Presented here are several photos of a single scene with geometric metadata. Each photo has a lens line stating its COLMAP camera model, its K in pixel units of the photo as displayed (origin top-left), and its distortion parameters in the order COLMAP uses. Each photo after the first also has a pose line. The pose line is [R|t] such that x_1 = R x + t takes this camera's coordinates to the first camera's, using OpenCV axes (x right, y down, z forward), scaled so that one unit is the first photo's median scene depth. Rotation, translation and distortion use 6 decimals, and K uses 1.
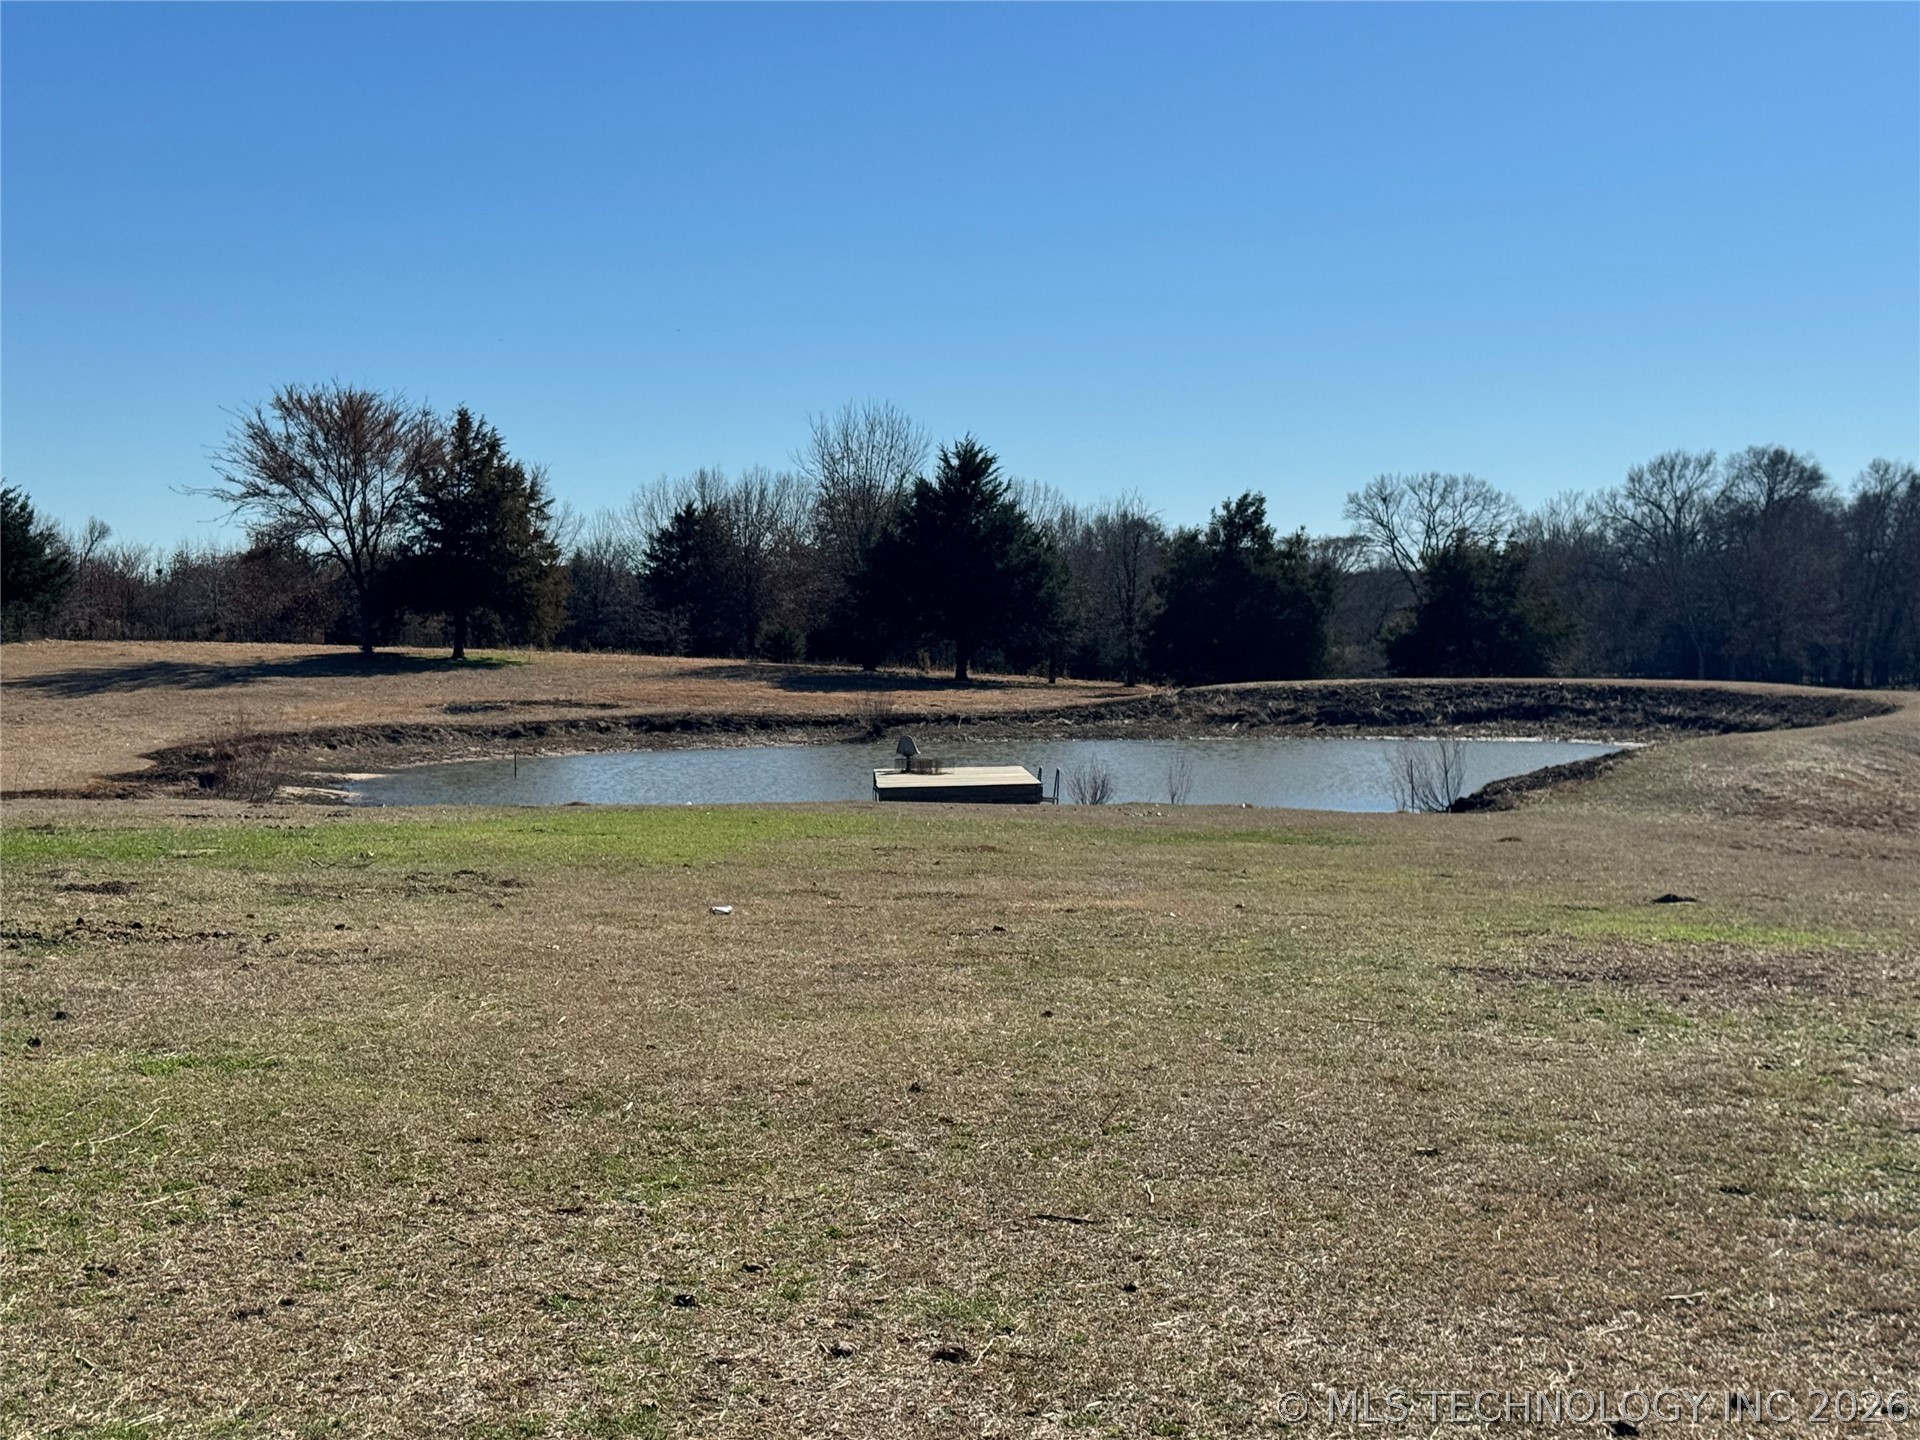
lens RADIAL K [[2910.3, 0, 960.1], [0, 2910.3, 719.7], [0, 0, 1]] dist [-0.002668, 0.000000]
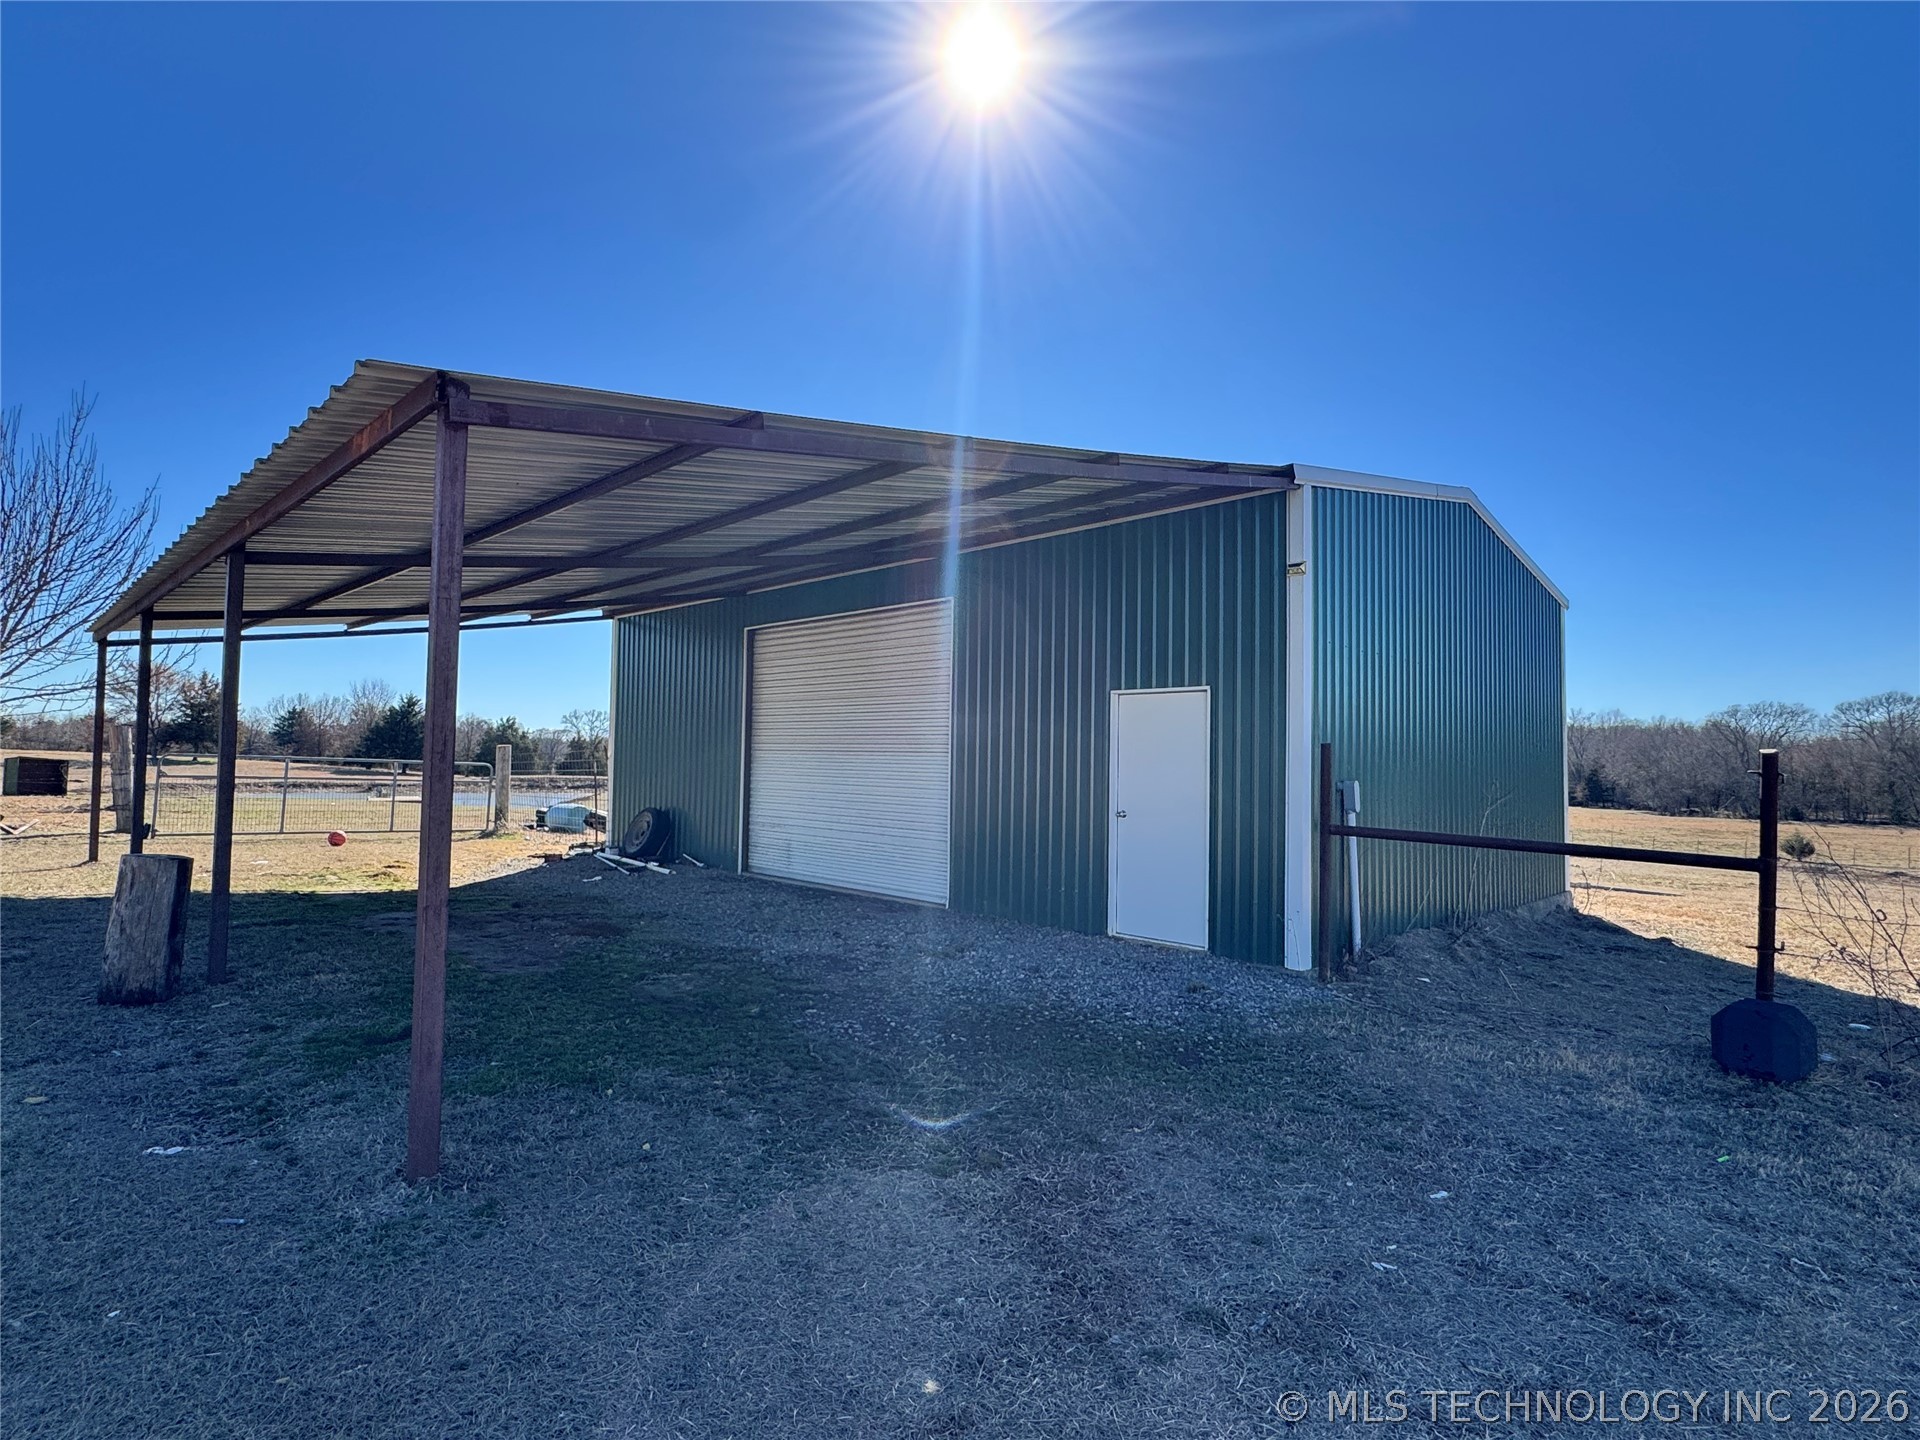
lens RADIAL K [[992.6, 0, 965.8], [0, 992.6, 717.0], [0, 0, 1]] dist [0.004898, 0.000593]
pose [[0.873163, 0.053513, 0.484482, 0.006593], [-0.014408, 0.996354, -0.084085, 0.006696], [-0.487216, 0.066440, 0.870751, -0.184788]]
